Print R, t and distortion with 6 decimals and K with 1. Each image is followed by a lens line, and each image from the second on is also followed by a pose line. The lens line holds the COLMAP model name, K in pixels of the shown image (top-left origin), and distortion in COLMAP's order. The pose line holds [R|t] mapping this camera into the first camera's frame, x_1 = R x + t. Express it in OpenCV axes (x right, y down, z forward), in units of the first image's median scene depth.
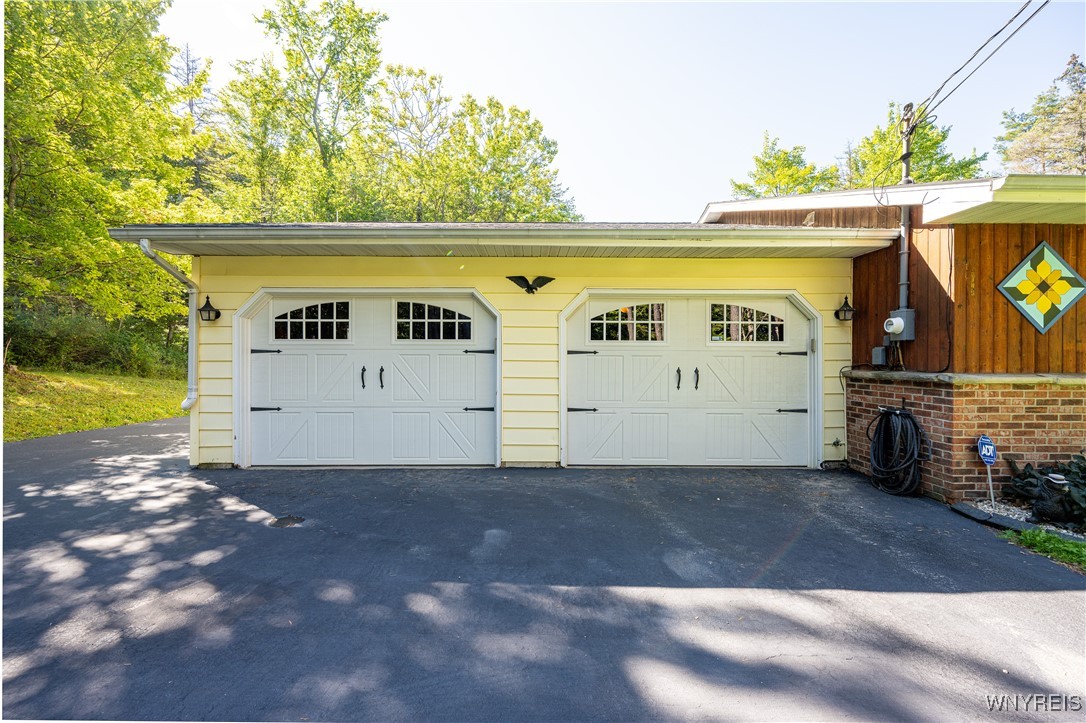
lens RADIAL K [[429.2, 0, 545.5], [0, 429.2, 362.3], [0, 0, 1]] dist [-0.002523, 0.000046]
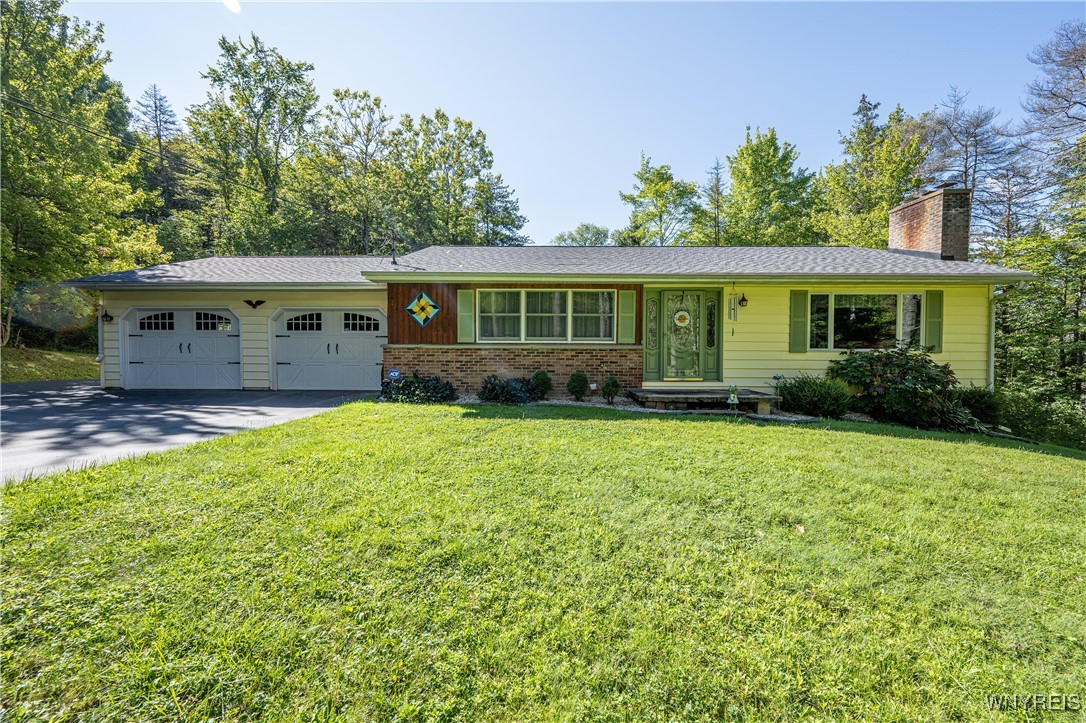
lens RADIAL K [[429.2, 0, 539.7], [0, 429.2, 364.6], [0, 0, 1]] dist [-0.002523, 0.000046]
pose [[0.999793, 0.001412, -0.020287, 1.396311], [-0.000773, 0.999504, 0.031477, 0.049408], [0.020321, -0.031455, 0.999299, -1.089699]]
